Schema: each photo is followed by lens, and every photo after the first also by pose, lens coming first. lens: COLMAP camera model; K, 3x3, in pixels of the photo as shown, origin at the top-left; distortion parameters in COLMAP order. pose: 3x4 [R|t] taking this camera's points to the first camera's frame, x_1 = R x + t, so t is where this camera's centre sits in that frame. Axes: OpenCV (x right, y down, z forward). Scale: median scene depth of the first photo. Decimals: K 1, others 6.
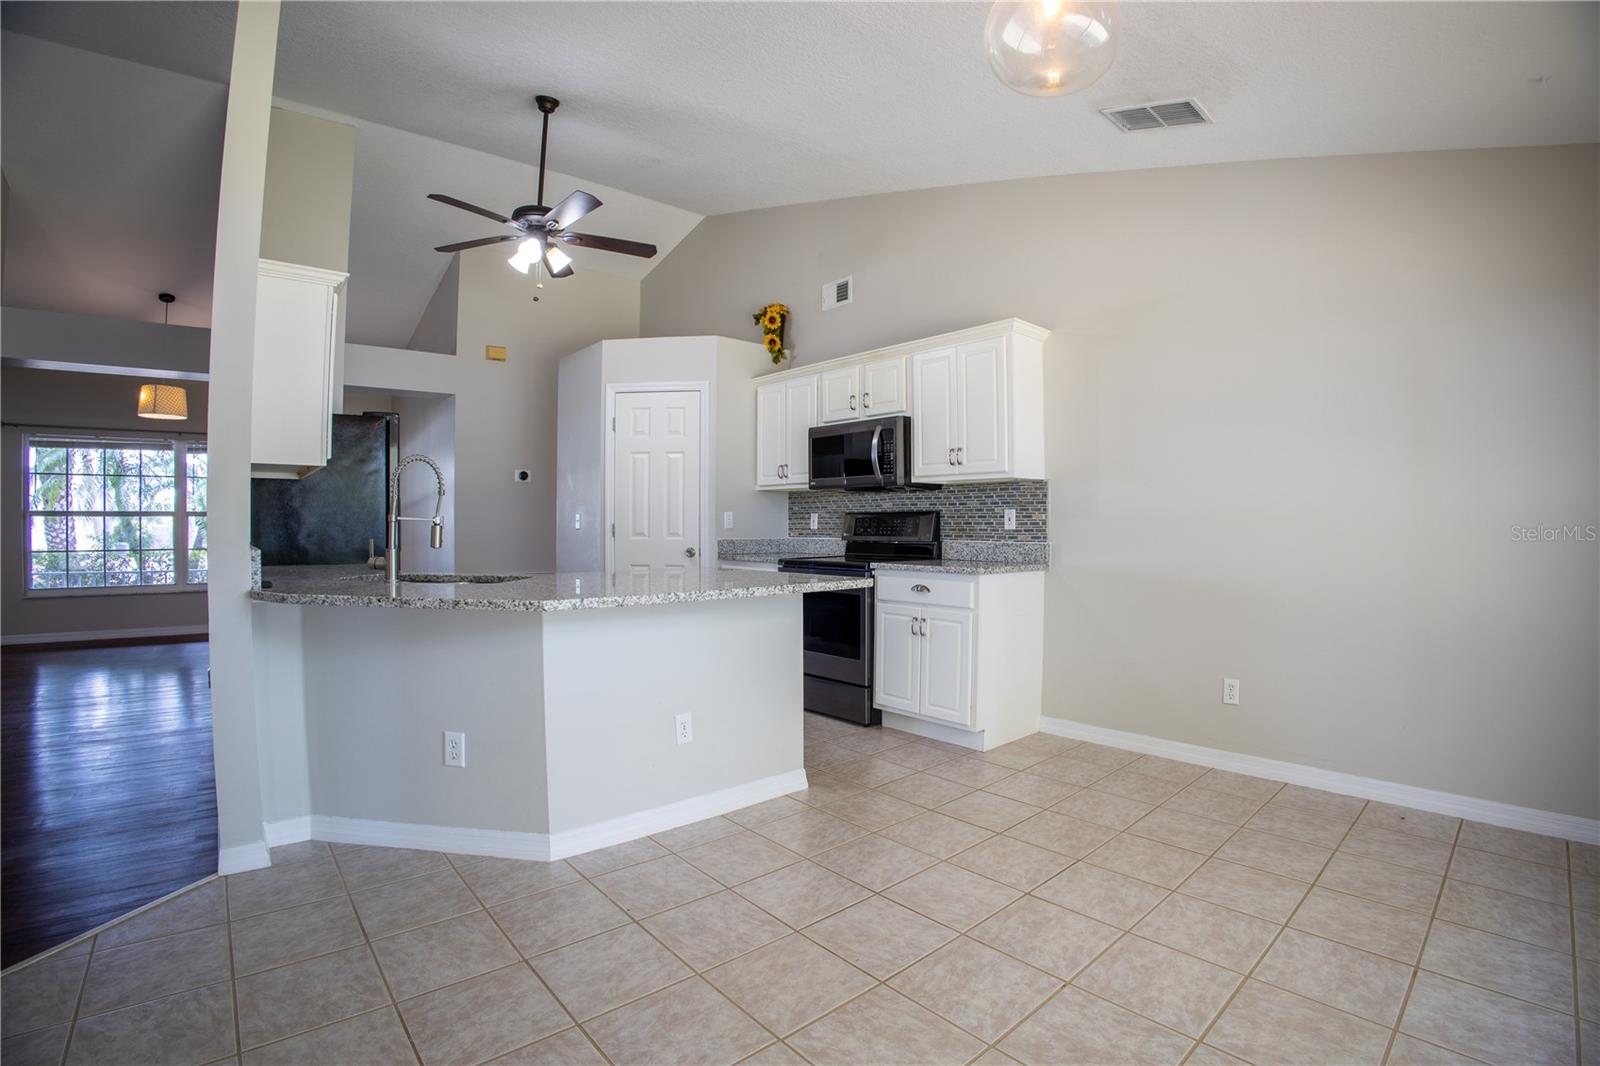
lens RADIAL K [[737.3, 0, 804.9], [0, 737.3, 530.0], [0, 0, 1]] dist [-0.139821, 0.028650]
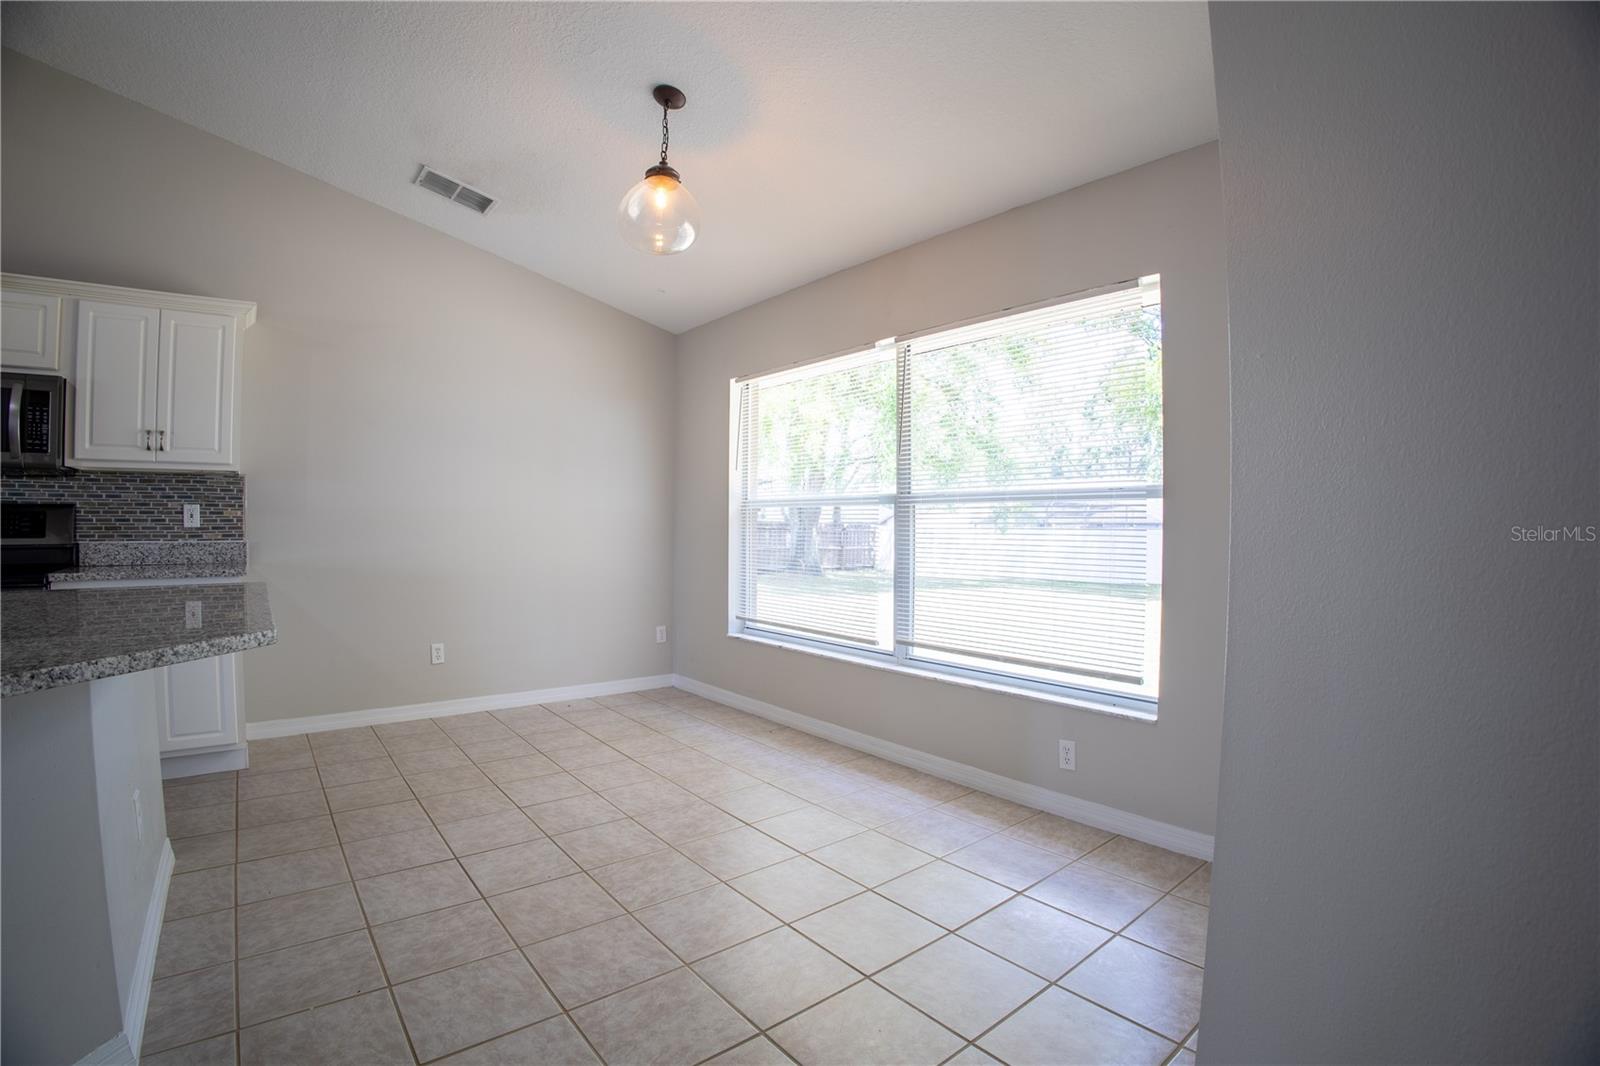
lens RADIAL K [[739.1, 0, 798.5], [0, 739.1, 524.7], [0, 0, 1]] dist [-0.128487, 0.024439]
pose [[0.039671, -0.004765, 0.999201, -0.531244], [0.006271, 0.999970, 0.004519, -0.002967], [-0.999193, 0.006087, 0.039700, 0.237796]]
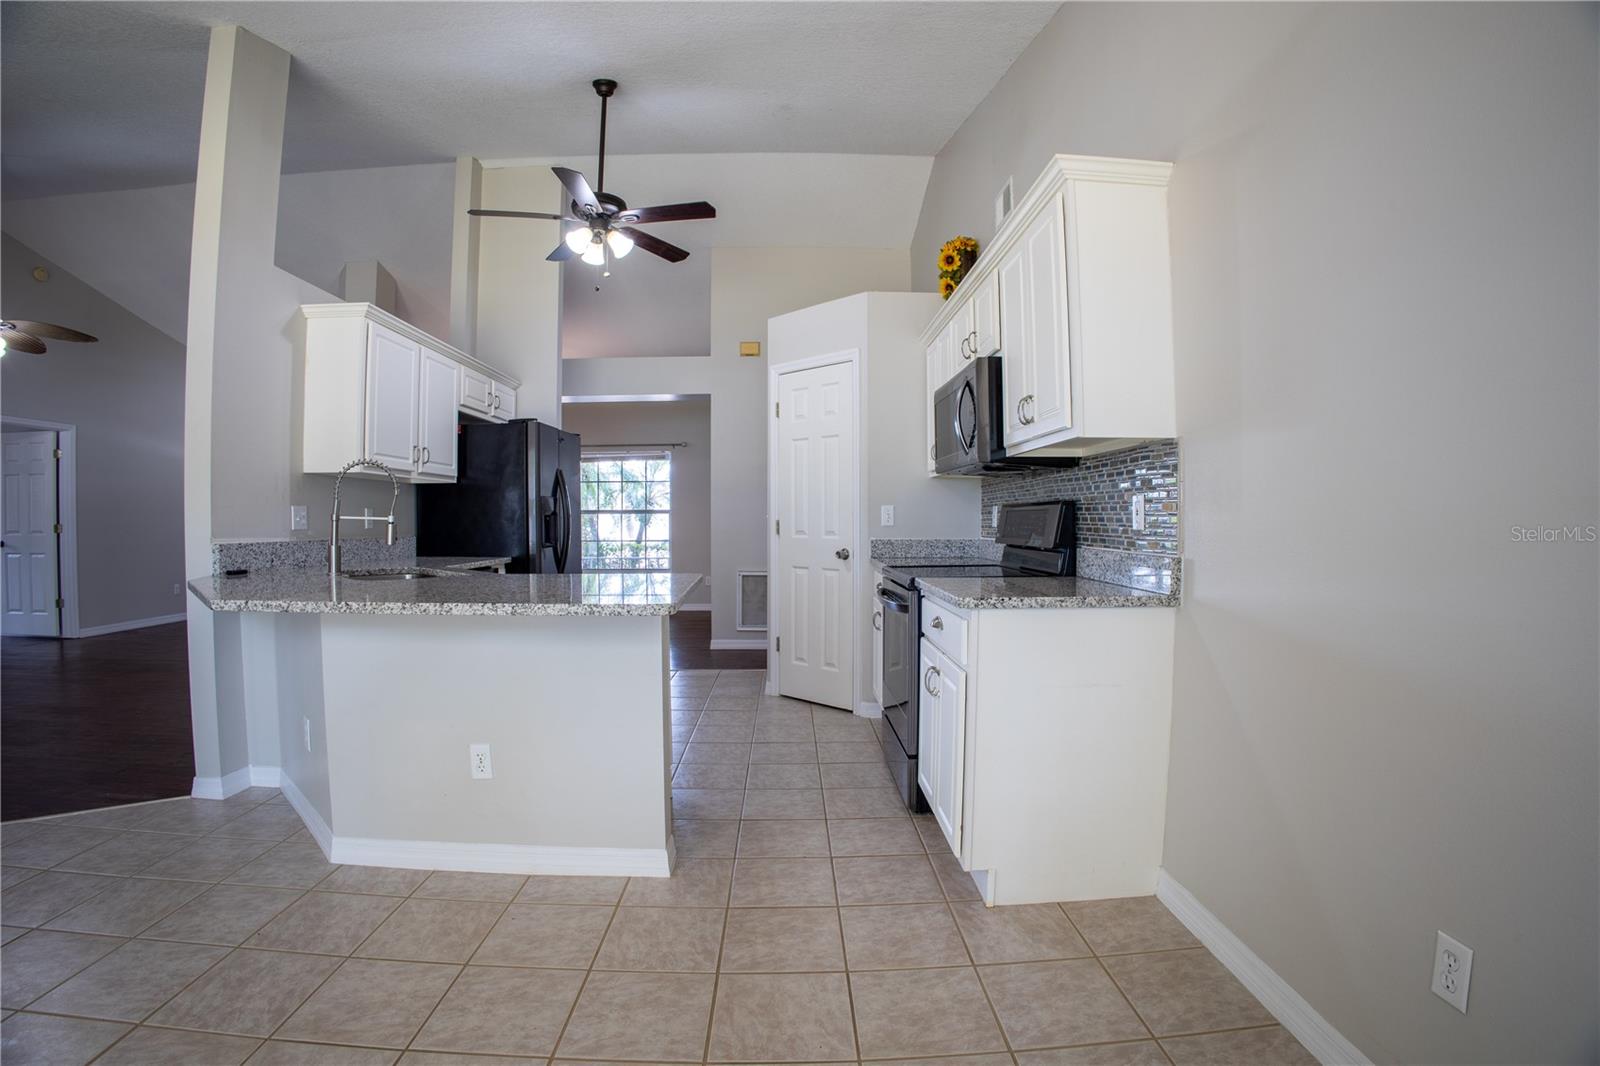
lens RADIAL K [[739.1, 0, 798.5], [0, 739.1, 524.7], [0, 0, 1]] dist [-0.128487, 0.024439]
pose [[0.762705, 0.002192, -0.646743, 0.458394], [-0.001878, 0.999998, 0.001174, -0.005427], [0.646744, 0.000319, 0.762707, 0.417622]]
